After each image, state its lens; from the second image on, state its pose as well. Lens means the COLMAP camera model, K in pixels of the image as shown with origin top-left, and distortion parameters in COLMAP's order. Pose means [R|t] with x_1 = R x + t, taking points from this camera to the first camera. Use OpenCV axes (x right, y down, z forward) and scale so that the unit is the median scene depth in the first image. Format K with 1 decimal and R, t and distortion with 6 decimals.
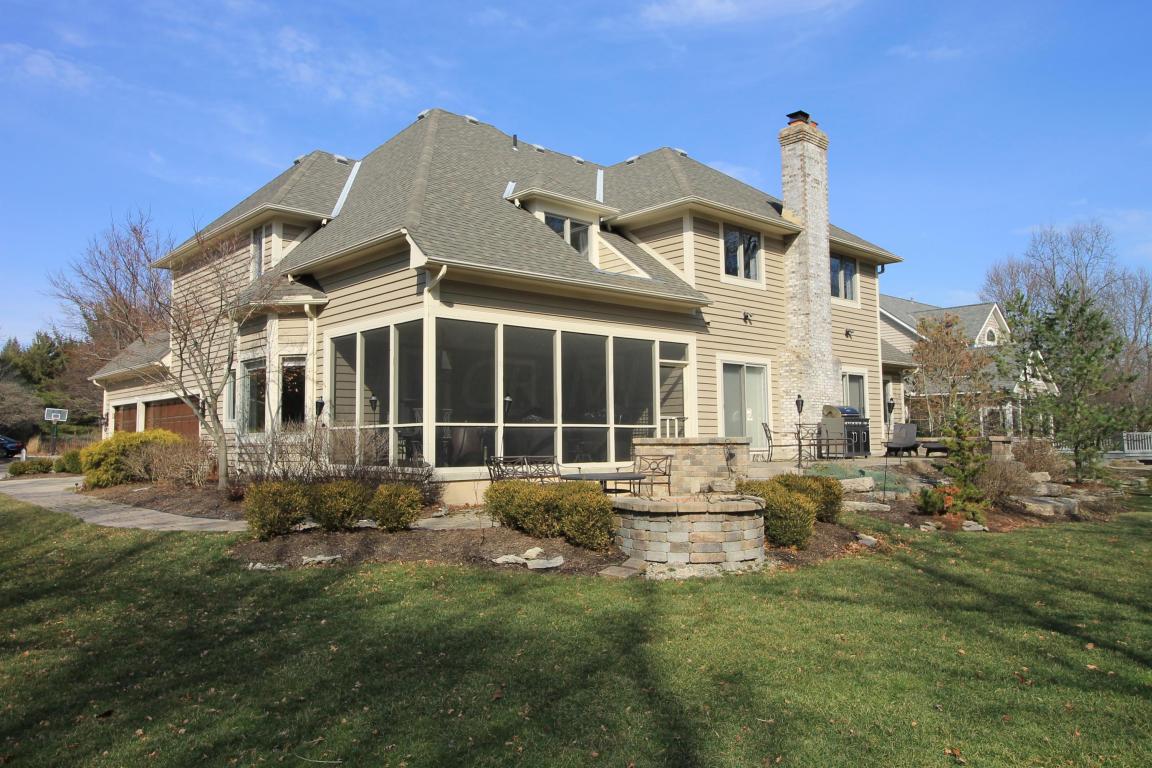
lens RADIAL K [[834.5, 0, 577.1], [0, 834.5, 382.0], [0, 0, 1]] dist [0.000830, 0.000929]
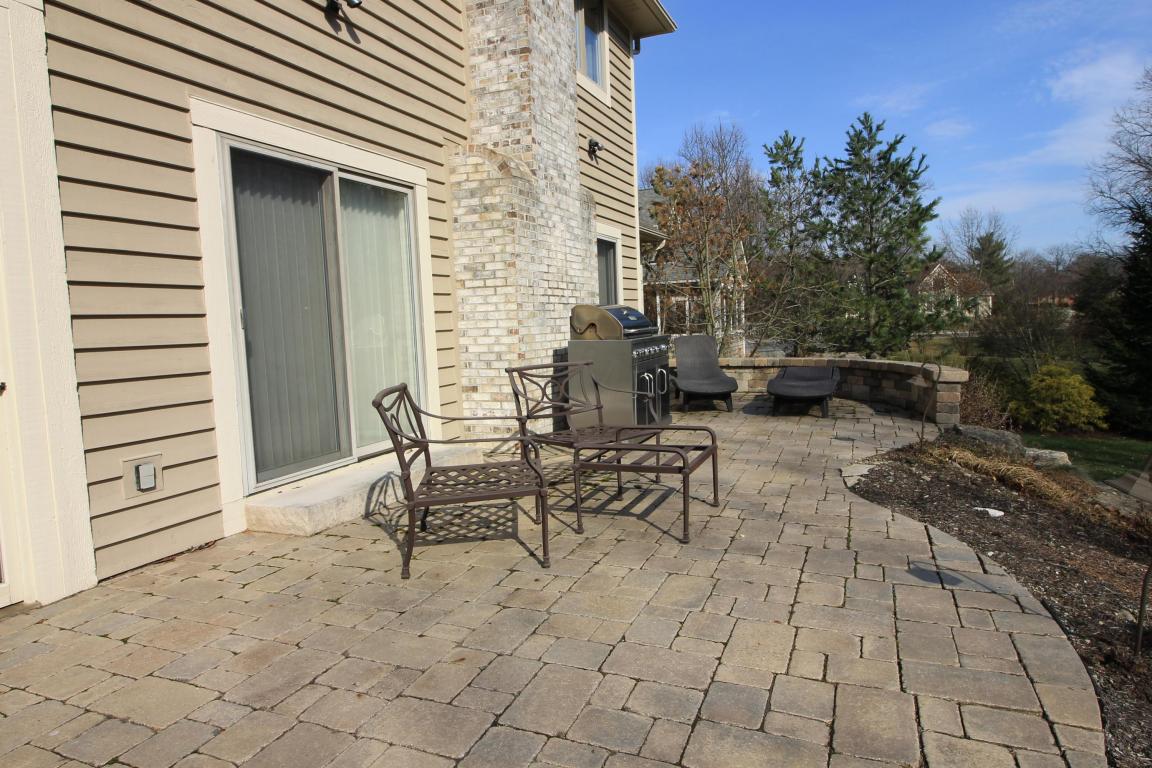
lens RADIAL K [[684.3, 0, 576.7], [0, 684.3, 376.3], [0, 0, 1]] dist [0.002230, -0.004429]
pose [[0.917240, -0.059518, 0.393864, 0.180078], [0.002463, 0.989603, 0.143806, 0.015801], [-0.398328, -0.130935, 0.907850, 0.738648]]
